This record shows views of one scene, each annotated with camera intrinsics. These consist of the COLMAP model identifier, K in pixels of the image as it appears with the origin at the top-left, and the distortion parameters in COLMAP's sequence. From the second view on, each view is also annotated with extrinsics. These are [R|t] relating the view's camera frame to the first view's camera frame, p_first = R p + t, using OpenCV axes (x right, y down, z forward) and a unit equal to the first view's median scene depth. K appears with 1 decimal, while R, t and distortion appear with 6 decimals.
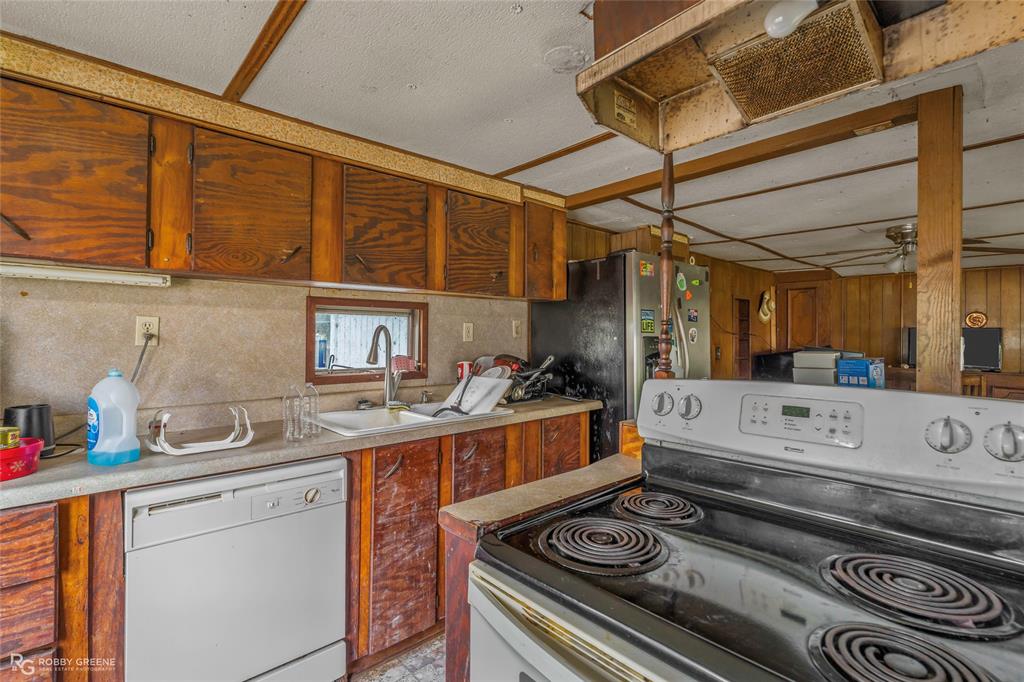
lens RADIAL K [[470.9, 0, 511.9], [0, 470.9, 337.8], [0, 0, 1]] dist [0.001375, 0.000492]
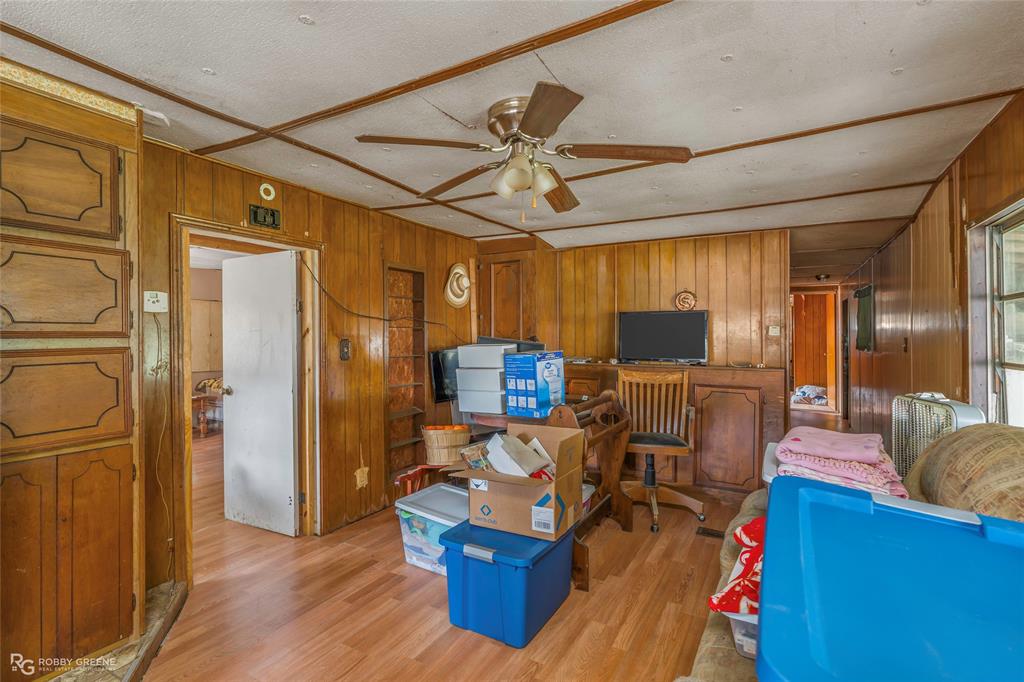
lens RADIAL K [[470.9, 0, 513.3], [0, 470.9, 339.6], [0, 0, 1]] dist [0.001375, 0.000492]
pose [[0.951555, -0.014419, 0.307139, 0.409835], [0.013940, 0.999896, 0.003754, 0.018258], [-0.307161, 0.000709, 0.951657, 0.290806]]
